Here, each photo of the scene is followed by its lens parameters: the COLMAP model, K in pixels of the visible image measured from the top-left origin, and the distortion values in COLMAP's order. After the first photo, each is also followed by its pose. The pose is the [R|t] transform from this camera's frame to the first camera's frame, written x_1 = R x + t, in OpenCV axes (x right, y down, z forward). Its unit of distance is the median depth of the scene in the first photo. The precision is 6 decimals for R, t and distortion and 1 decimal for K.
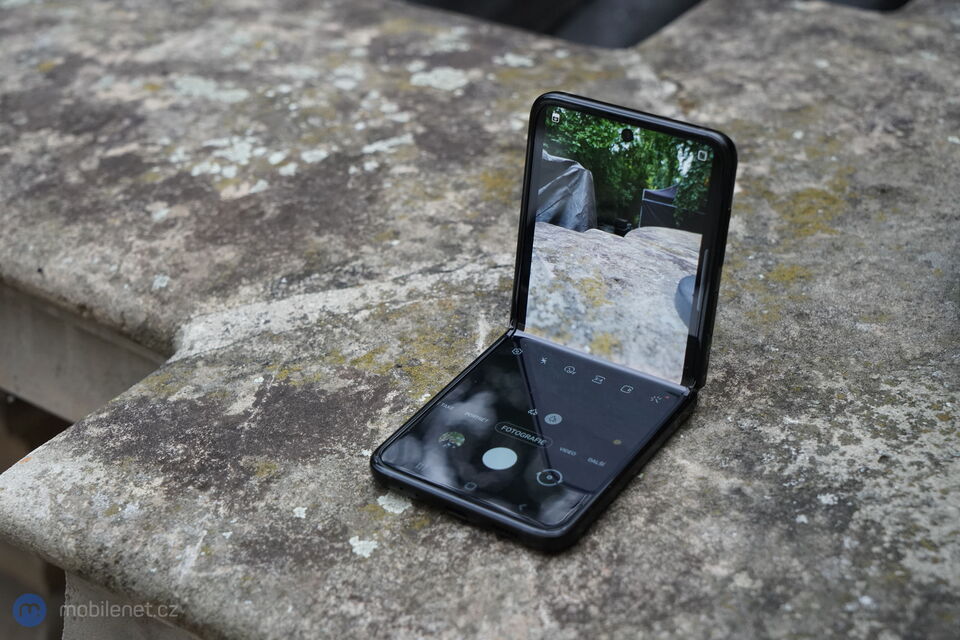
lens RADIAL K [[1664.9, 0, 477.9], [0, 1664.9, 321.8], [0, 0, 1]] dist [-0.025361, 0.000000]
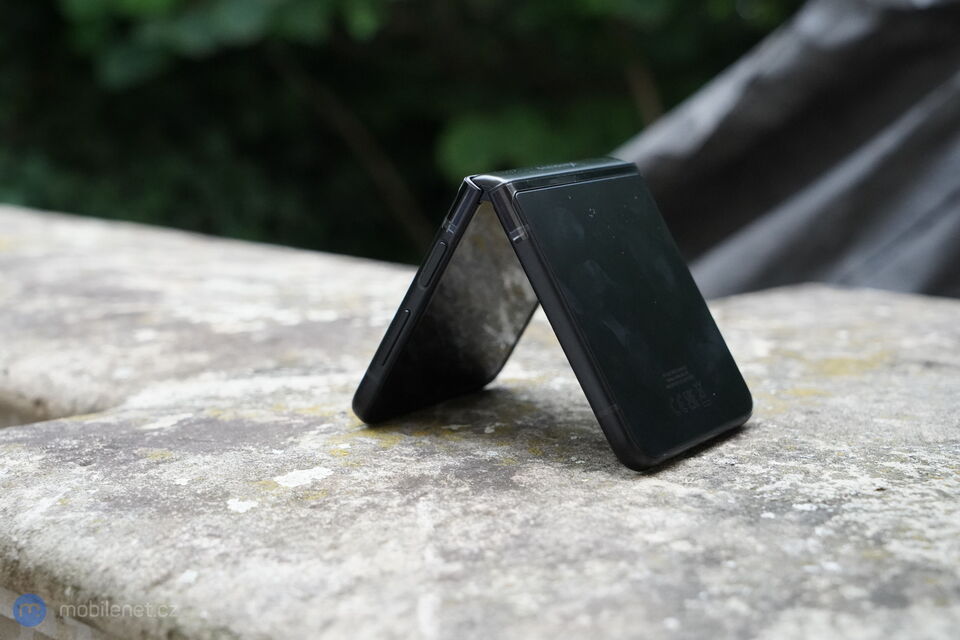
lens RADIAL K [[1664.9, 0, 482.7], [0, 1664.9, 321.1], [0, 0, 1]] dist [-0.025361, 0.000000]
pose [[0.990127, 0.081323, -0.114173, 0.129075], [-0.119642, 0.914692, -0.386037, 0.331148], [0.073039, 0.395886, 0.915390, 0.187678]]
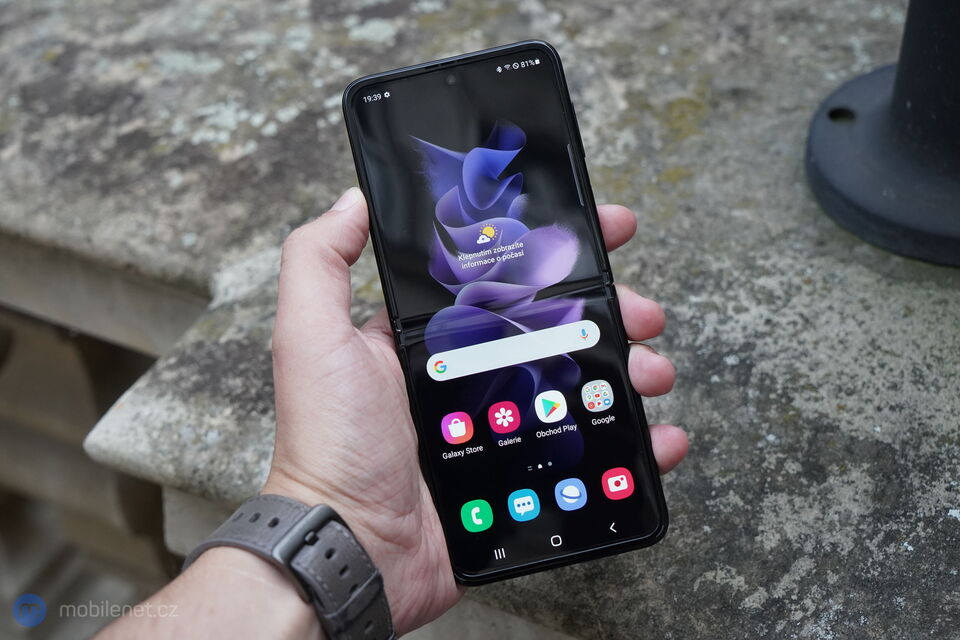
lens RADIAL K [[1358.4, 0, 477.6], [0, 1358.4, 315.2], [0, 0, 1]] dist [0.000485, 0.000000]
pose [[0.988679, -0.137220, 0.060700, -0.051006], [0.127025, 0.980770, 0.148174, -0.109770], [-0.079865, -0.138786, 0.987097, -0.061317]]
